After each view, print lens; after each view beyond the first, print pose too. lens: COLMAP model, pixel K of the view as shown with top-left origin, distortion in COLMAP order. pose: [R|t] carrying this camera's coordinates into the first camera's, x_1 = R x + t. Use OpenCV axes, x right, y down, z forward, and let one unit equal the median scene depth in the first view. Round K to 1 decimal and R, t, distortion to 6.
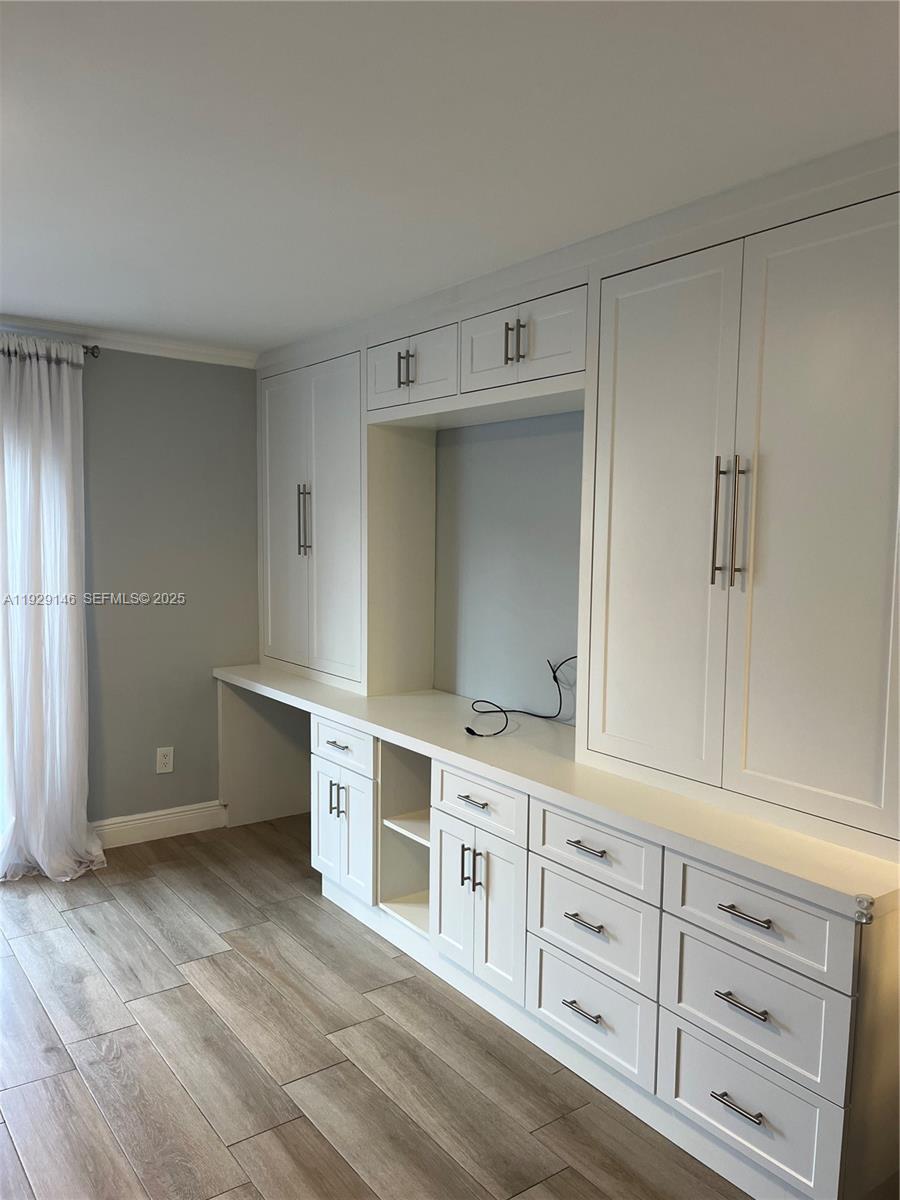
lens RADIAL K [[905.3, 0, 450.3], [0, 905.3, 604.1], [0, 0, 1]] dist [0.044503, -0.066060]
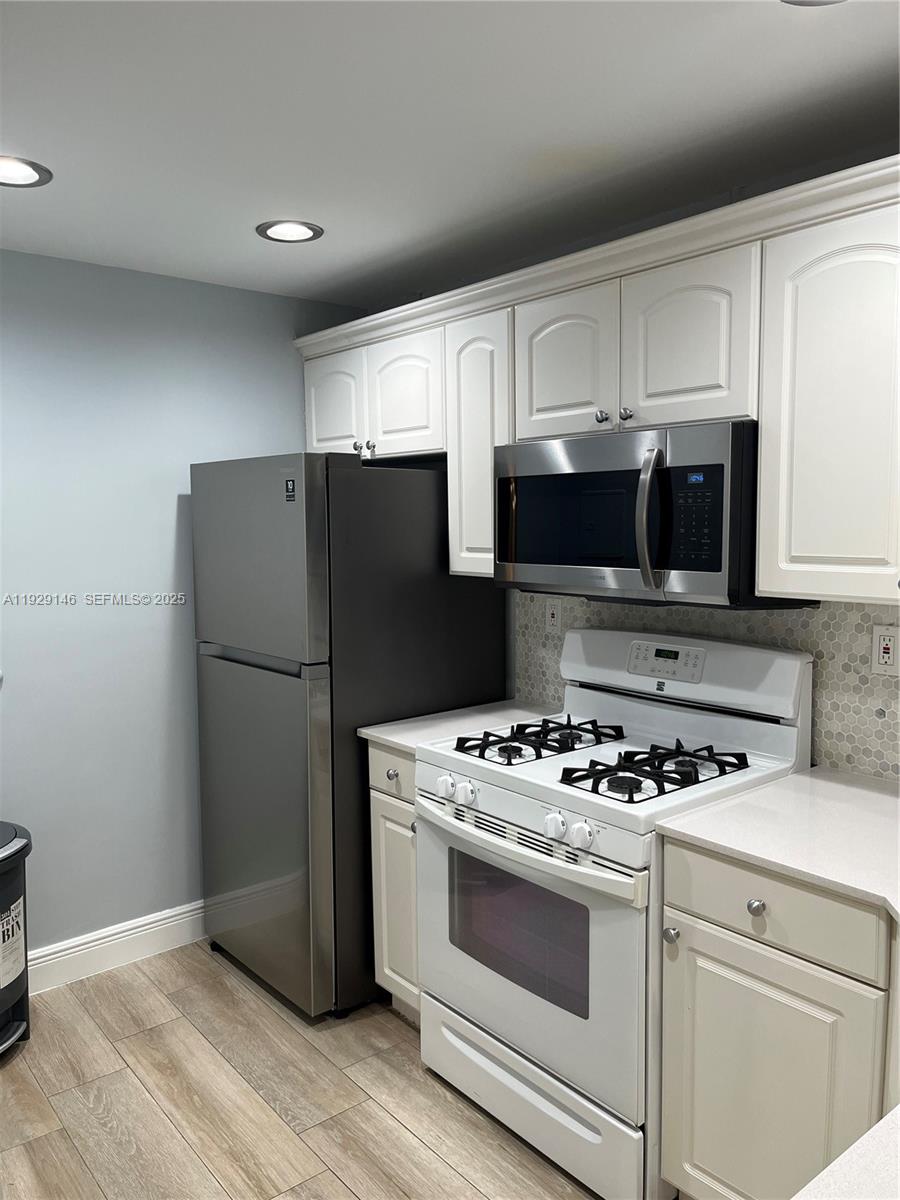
lens RADIAL K [[905.3, 0, 449.6], [0, 905.3, 598.6], [0, 0, 1]] dist [0.044503, -0.066060]
pose [[-0.999063, -0.007282, -0.042665, -0.402043], [-0.015049, 0.982684, 0.184677, -0.116737], [0.040581, 0.185146, -0.981873, 1.224506]]
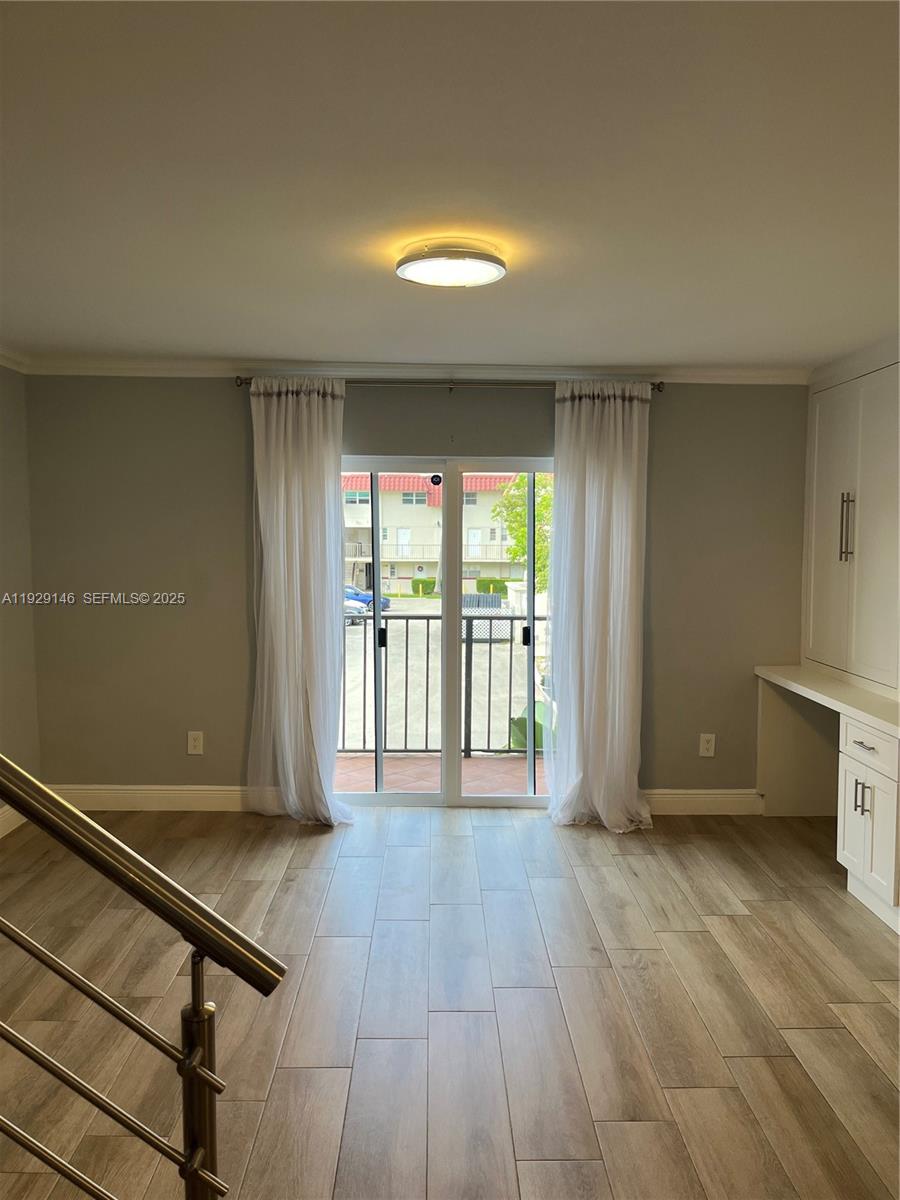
lens RADIAL K [[905.3, 0, 448.1], [0, 905.3, 608.9], [0, 0, 1]] dist [0.044503, -0.066060]
pose [[0.813797, 0.034737, -0.580111, 0.084196], [-0.038774, 0.999233, 0.005441, 0.013397], [0.579855, 0.018065, 0.814519, -0.116748]]
